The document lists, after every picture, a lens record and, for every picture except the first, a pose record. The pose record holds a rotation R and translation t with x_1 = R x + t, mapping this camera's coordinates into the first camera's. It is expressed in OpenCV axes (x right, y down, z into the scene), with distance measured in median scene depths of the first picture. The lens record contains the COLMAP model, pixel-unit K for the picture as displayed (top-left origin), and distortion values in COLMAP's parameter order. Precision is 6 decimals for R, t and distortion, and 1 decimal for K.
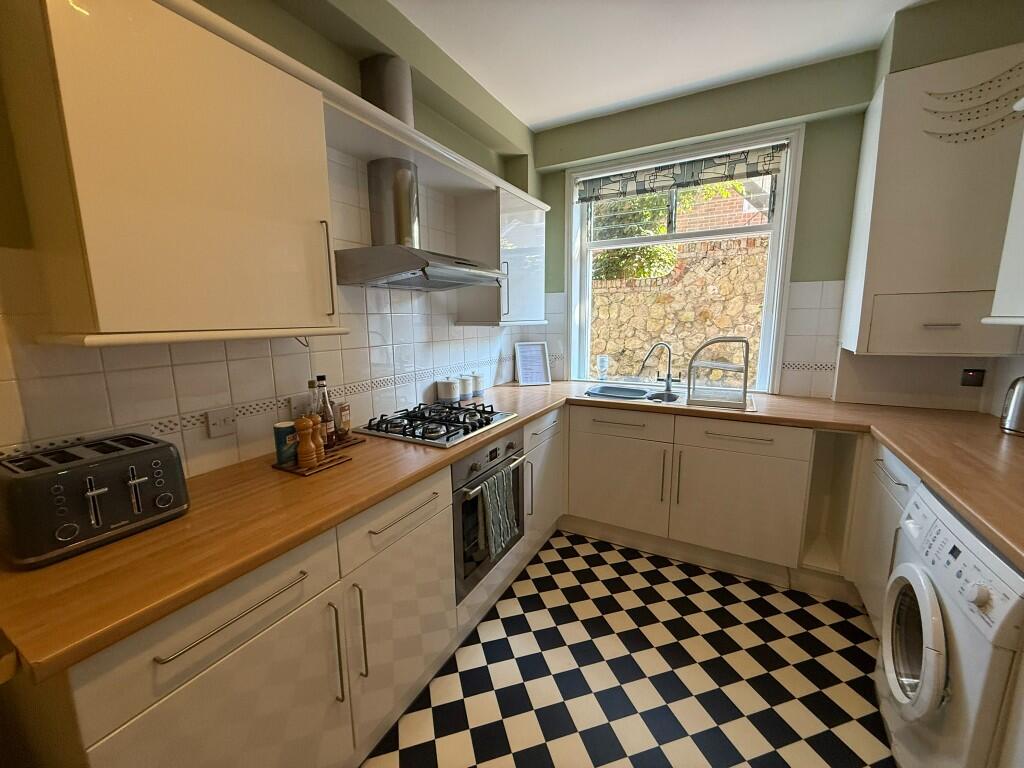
lens RADIAL K [[406.2, 0, 509.5], [0, 406.2, 382.7], [0, 0, 1]] dist [-0.000624, -0.000101]
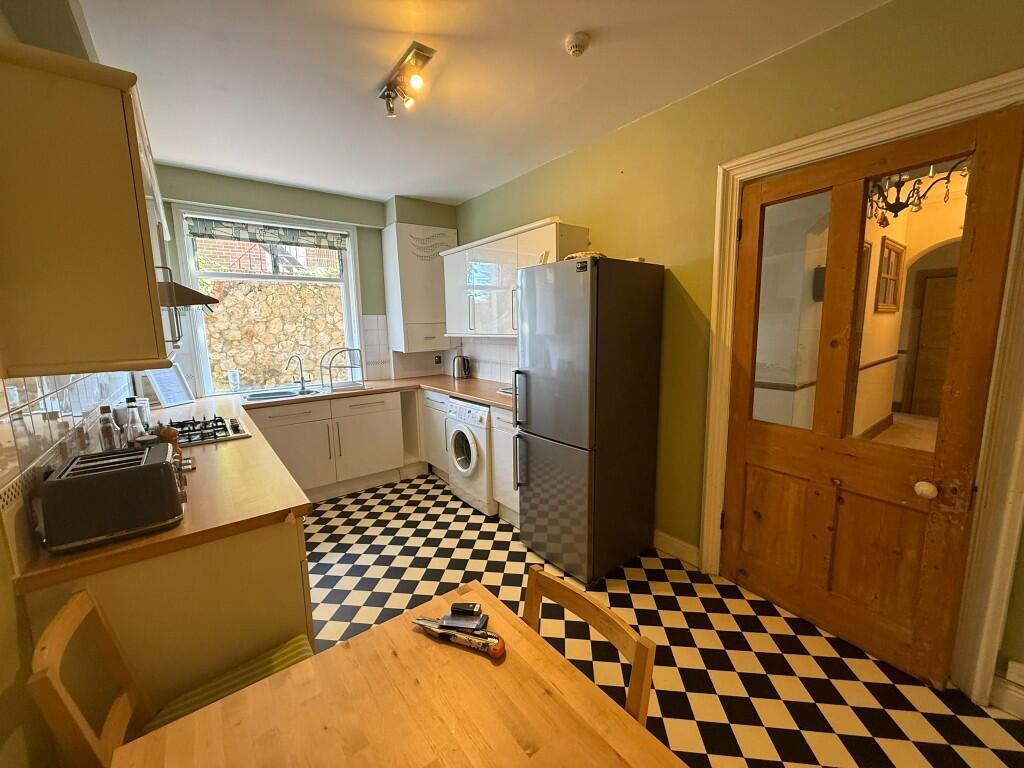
lens RADIAL K [[406.2, 0, 511.0], [0, 406.2, 383.3], [0, 0, 1]] dist [-0.000624, -0.000101]
pose [[0.388787, -0.128022, 0.912390, -0.620872], [0.163108, 0.984221, 0.068597, 0.021167], [-0.906775, 0.122148, 0.403533, -0.215075]]
